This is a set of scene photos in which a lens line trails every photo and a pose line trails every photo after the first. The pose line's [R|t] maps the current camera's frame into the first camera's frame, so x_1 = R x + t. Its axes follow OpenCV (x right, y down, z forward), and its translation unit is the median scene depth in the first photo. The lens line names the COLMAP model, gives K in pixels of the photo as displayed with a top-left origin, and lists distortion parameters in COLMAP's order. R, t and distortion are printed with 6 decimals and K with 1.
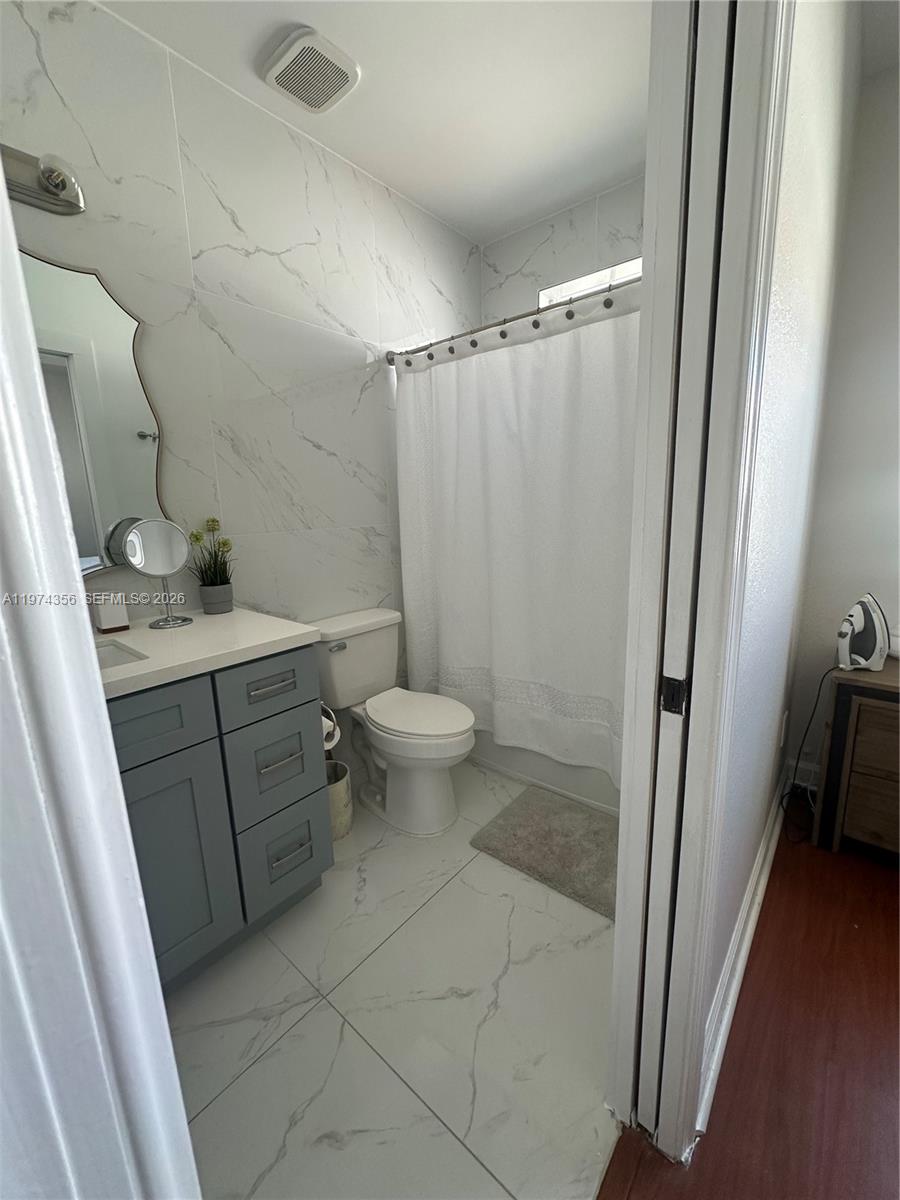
lens RADIAL K [[480.4, 0, 451.2], [0, 480.4, 598.2], [0, 0, 1]] dist [-0.002234, 0.000375]
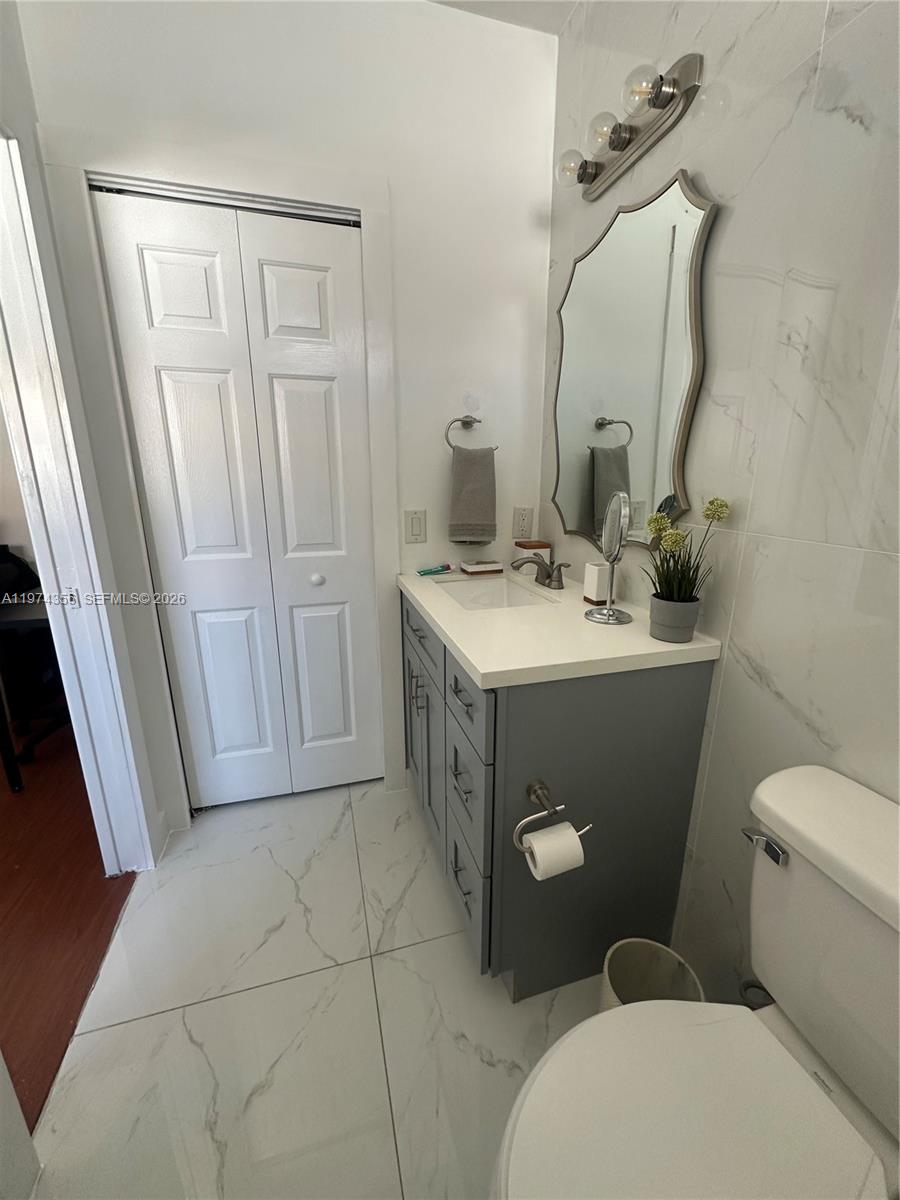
lens RADIAL K [[480.4, 0, 451.2], [0, 480.4, 598.2], [0, 0, 1]] dist [-0.002234, 0.000375]
pose [[-0.556381, 0.242834, -0.794652, 0.211063], [-0.144851, 0.913355, 0.380527, -0.231549], [0.818204, 0.326824, -0.472999, 1.035692]]
